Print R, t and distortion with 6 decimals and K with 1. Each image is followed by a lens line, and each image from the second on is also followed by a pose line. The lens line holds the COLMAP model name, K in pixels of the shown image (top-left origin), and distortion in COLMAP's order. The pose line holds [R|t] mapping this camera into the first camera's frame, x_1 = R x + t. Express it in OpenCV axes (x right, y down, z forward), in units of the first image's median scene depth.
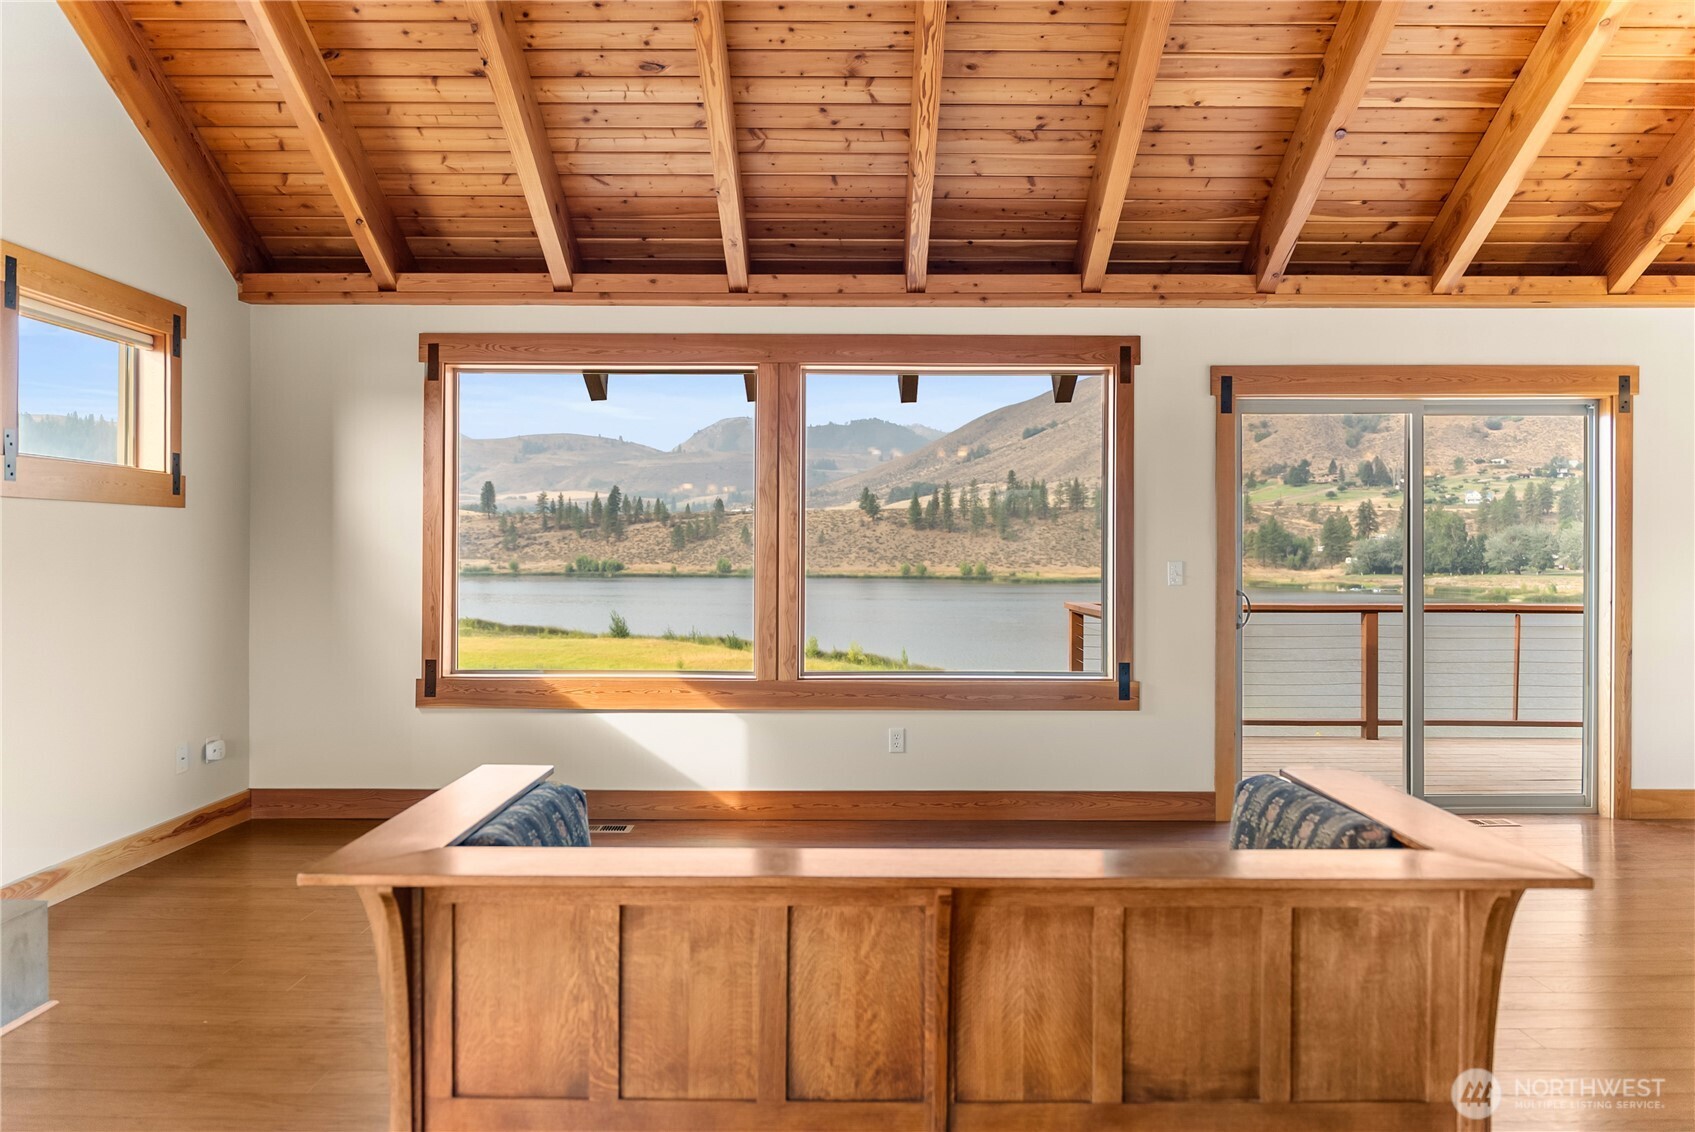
lens RADIAL K [[1161.5, 0, 847.4], [0, 1161.5, 548.5], [0, 0, 1]] dist [-0.009138, -0.007518]
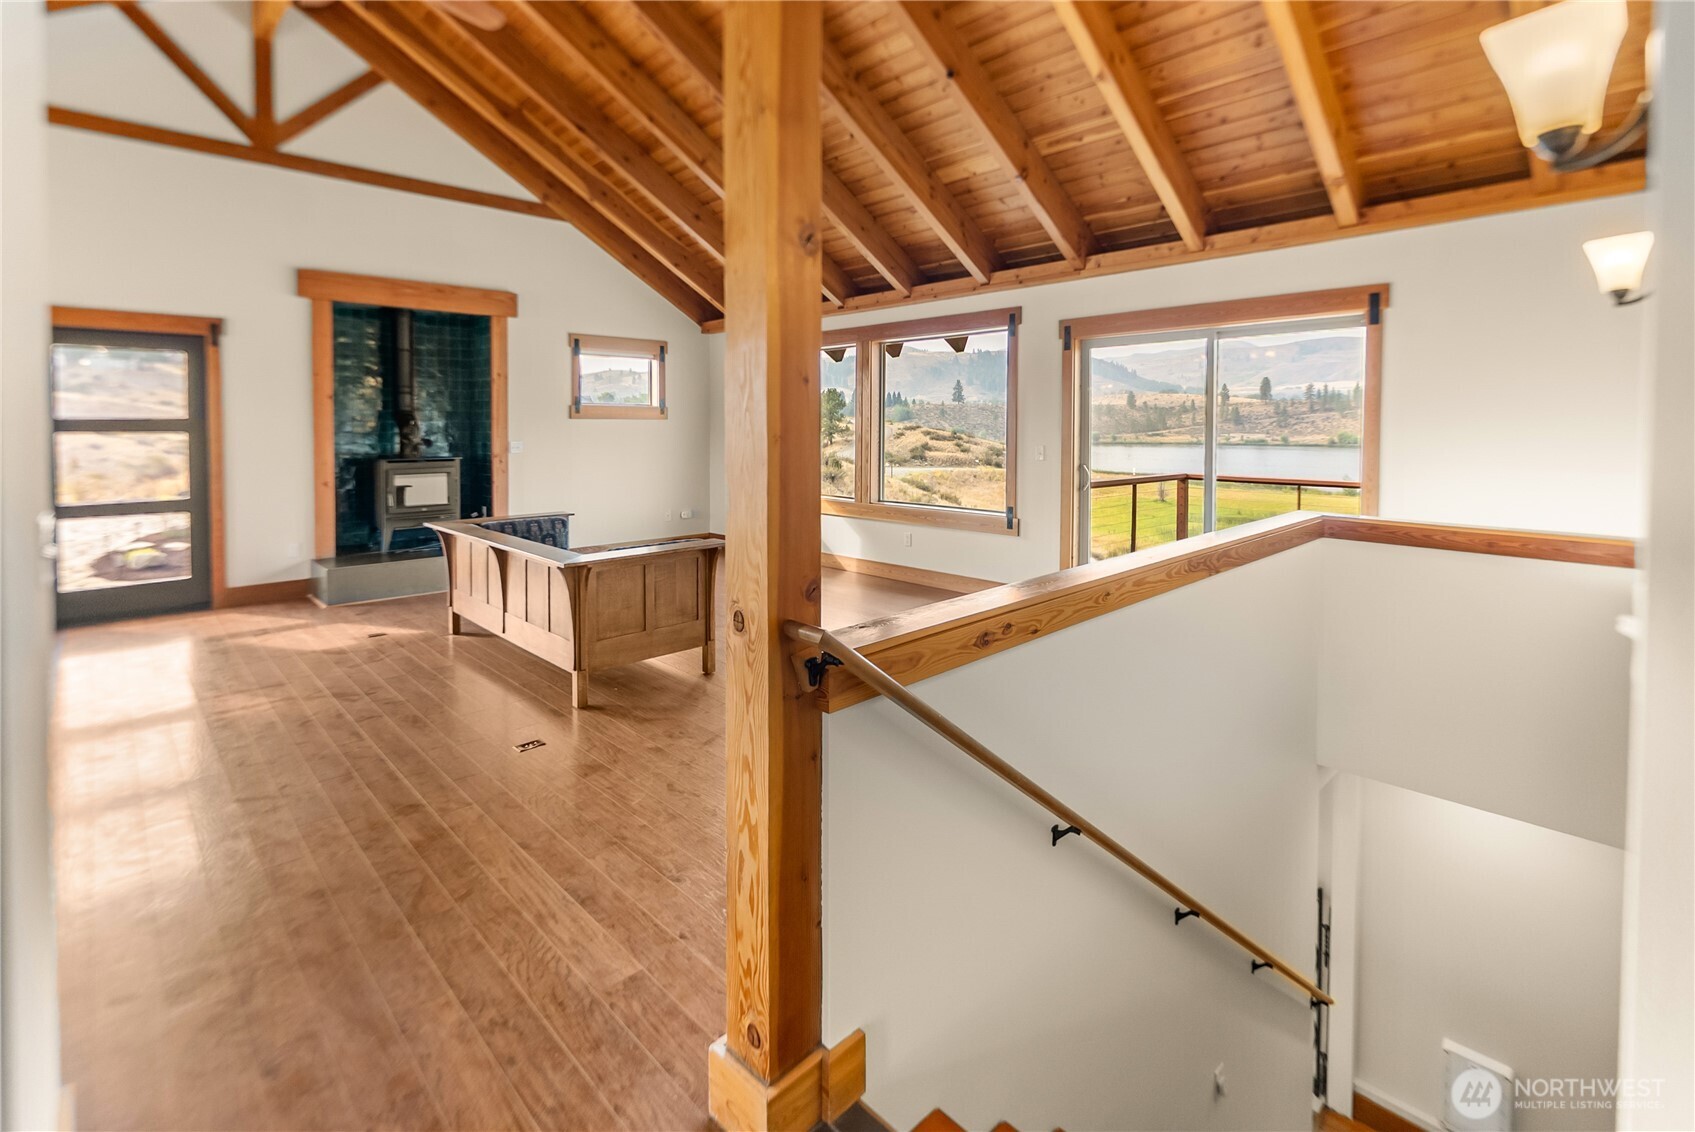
lens RADIAL K [[784.7, 0, 856.2], [0, 784.7, 445.2], [0, 0, 1]] dist [0.003541, -0.002272]
pose [[0.697585, 0.014599, -0.716354, 0.882089], [0.002894, 0.999727, 0.023193, -0.015083], [0.716496, -0.018253, 0.697352, 0.067281]]
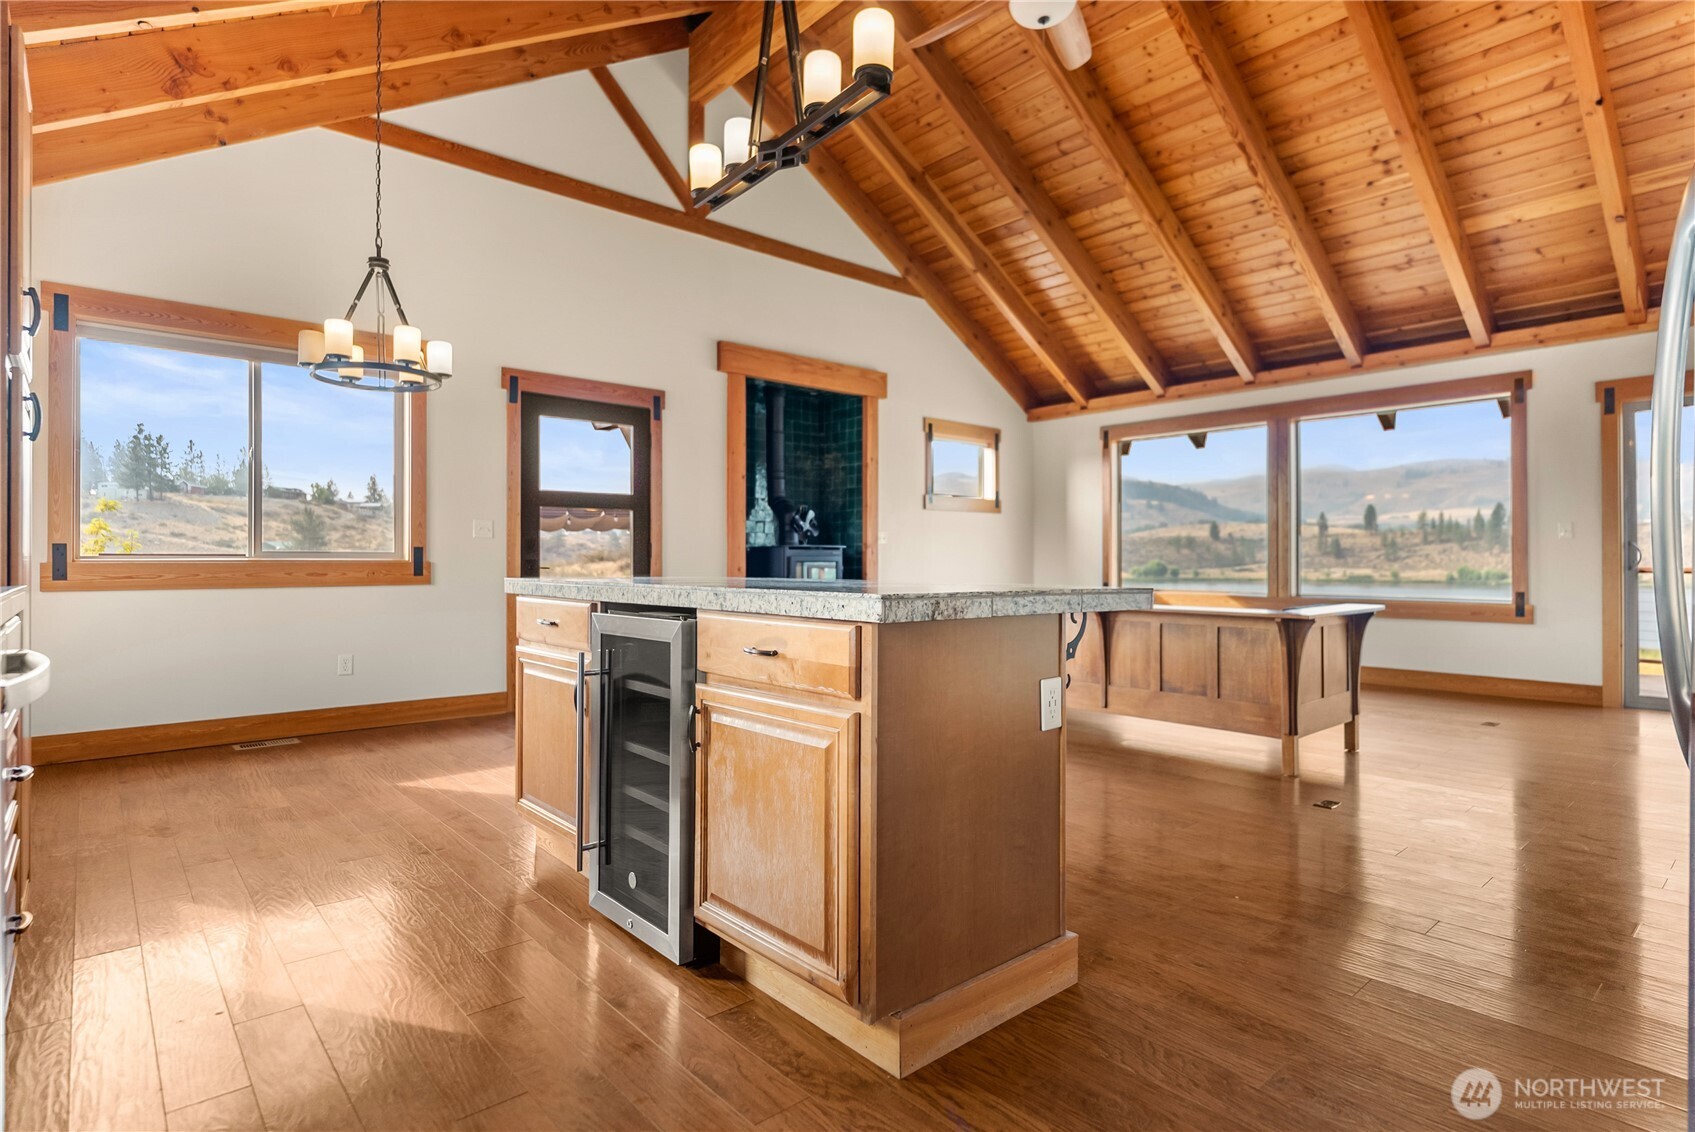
lens RADIAL K [[872.2, 0, 852.4], [0, 872.2, 551.7], [0, 0, 1]] dist [0.003678, -0.000396]
pose [[0.664529, -0.012098, -0.747164, 0.506416], [0.003555, 0.999909, -0.013029, 0.059177], [0.747254, 0.006002, 0.664512, -0.377868]]
